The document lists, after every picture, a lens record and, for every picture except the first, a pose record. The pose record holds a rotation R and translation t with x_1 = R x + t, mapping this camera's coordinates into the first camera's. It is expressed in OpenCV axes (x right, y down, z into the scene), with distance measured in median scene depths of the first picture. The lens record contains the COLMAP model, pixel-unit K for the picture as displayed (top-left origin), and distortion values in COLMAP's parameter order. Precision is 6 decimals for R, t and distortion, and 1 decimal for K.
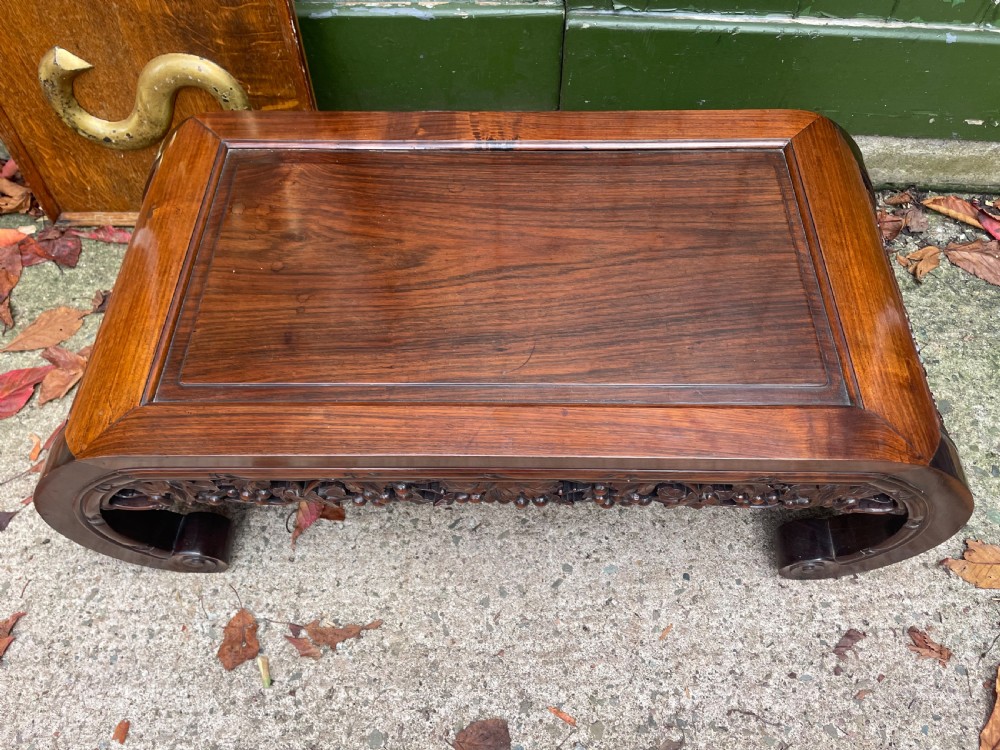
lens RADIAL K [[774.5, 0, 509.5], [0, 774.5, 371.0], [0, 0, 1]] dist [0.078551, -0.118330]
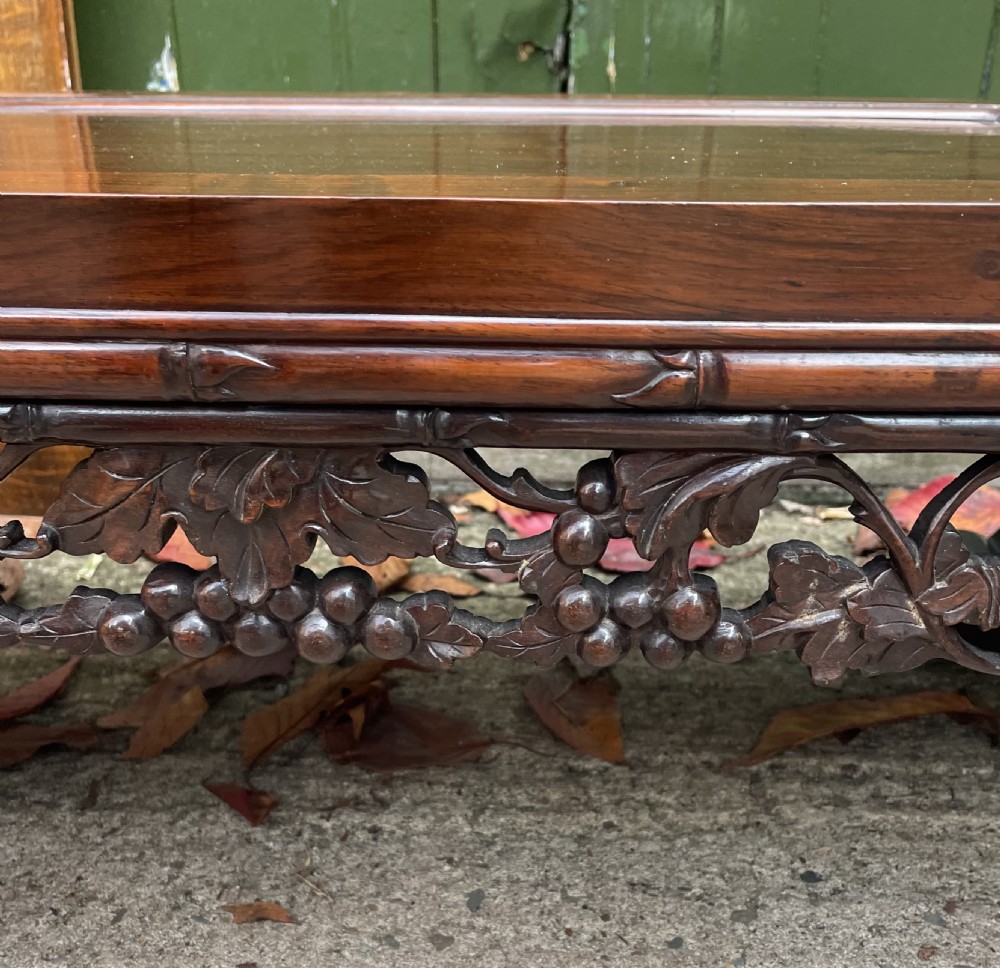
lens RADIAL K [[1173.1, 0, 490.2], [0, 1173.1, 658.8], [0, 0, 1]] dist [0.034973, 0.000000]
pose [[0.999842, 0.012967, -0.012140, 0.035690], [-0.017284, 0.867854, -0.496518, 0.330110], [0.004097, 0.496650, 0.867942, 0.494461]]
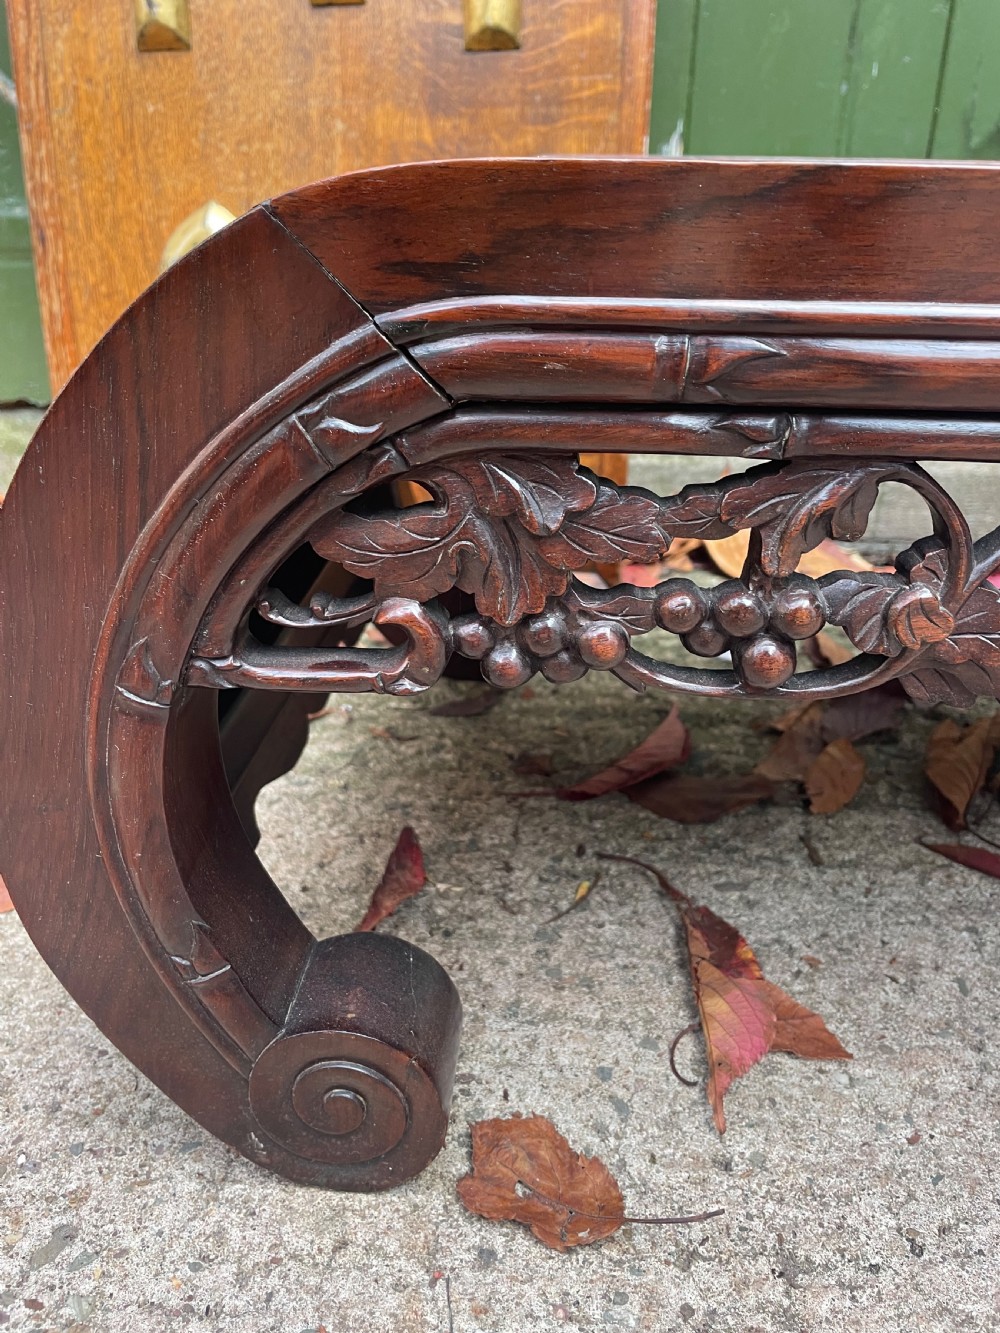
lens RADIAL K [[1032.4, 0, 493.3], [0, 1032.4, 659.6], [0, 0, 1]] dist [0.078551, -0.118330]
pose [[0.999183, 0.029578, -0.027525, -0.362823], [-0.039686, 0.846296, -0.531232, 0.295050], [0.007582, 0.531891, 0.846779, 0.560206]]
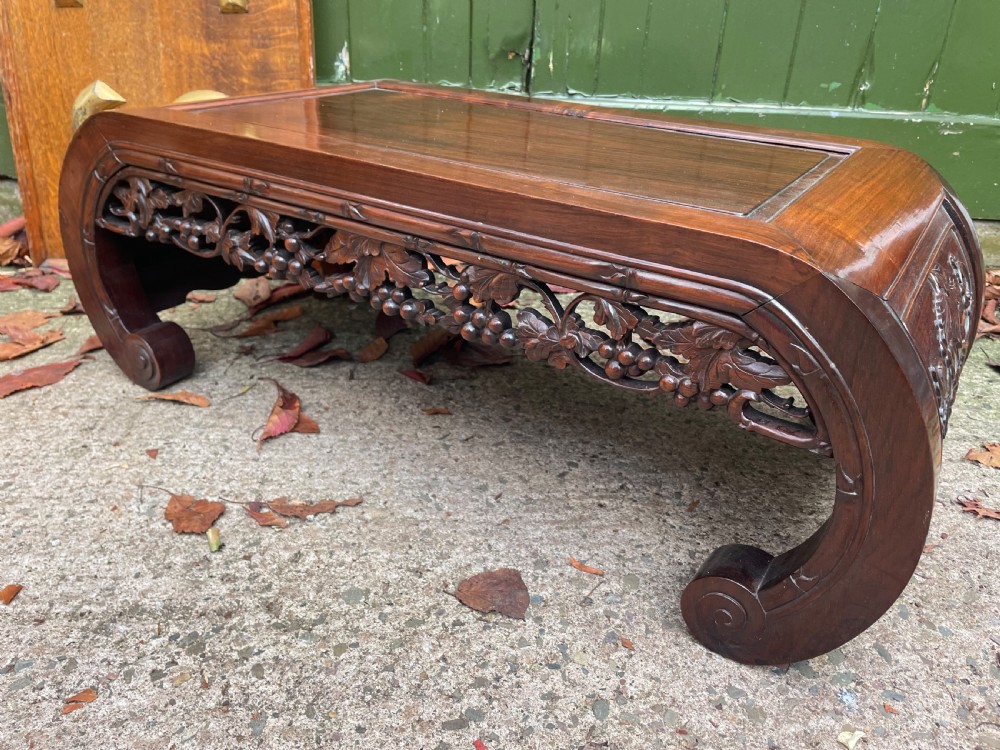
lens RADIAL K [[774.5, 0, 507.7], [0, 774.5, 365.8], [0, 0, 1]] dist [0.078551, -0.118330]
pose [[0.995732, 0.009447, 0.091803, -0.082295], [0.039423, 0.855879, -0.515671, 0.610790], [-0.083444, 0.517090, 0.851854, 0.188787]]
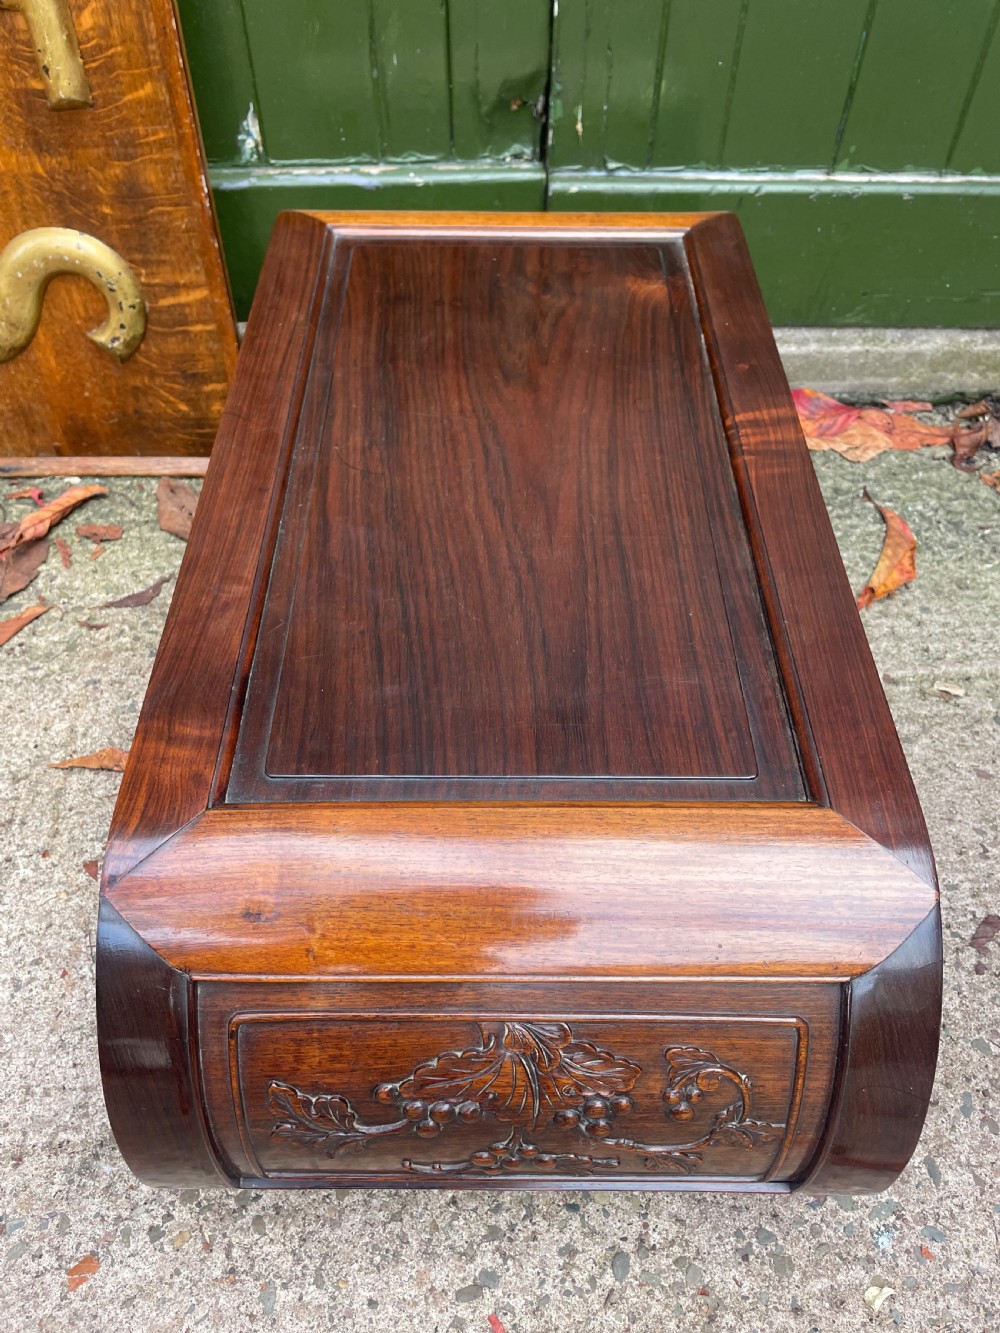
lens RADIAL K [[1032.4, 0, 510.0], [0, 1032.4, 662.6], [0, 0, 1]] dist [0.078551, -0.118330]
pose [[0.997083, -0.047757, 0.059544, -0.058950], [0.055090, 0.990204, -0.128303, 0.186335], [-0.052833, 0.131209, 0.989946, 0.018399]]
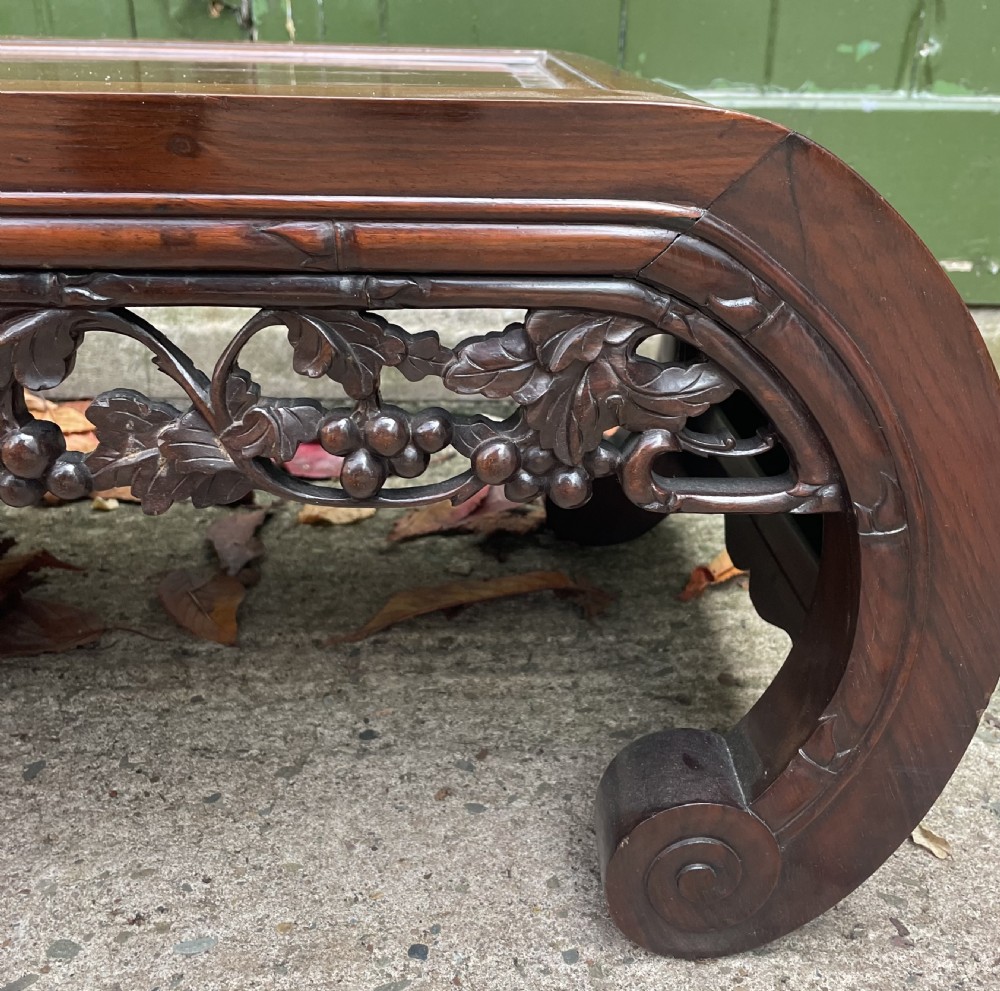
lens RADIAL K [[1159.6, 0, 516.5], [0, 1159.6, 503.8], [0, 0, 1]] dist [0.034688, 0.000000]
pose [[0.997443, -0.012248, 0.070413, 0.233409], [0.050318, 0.819991, -0.570160, 0.390166], [-0.050755, 0.572245, 0.818511, 0.471868]]
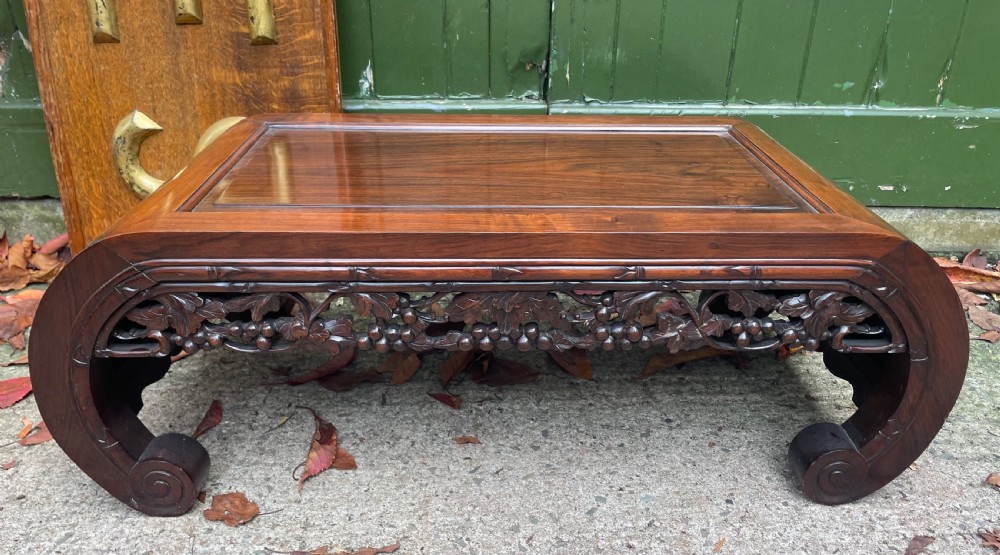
lens RADIAL K [[773.8, 0, 502.0], [0, 773.8, 291.2], [0, 0, 1]] dist [0.074794, -0.108584]
pose [[0.998083, -0.012616, 0.060592, -0.094735], [0.042540, 0.850929, -0.523555, 0.519967], [-0.044954, 0.525129, 0.849835, 0.091839]]
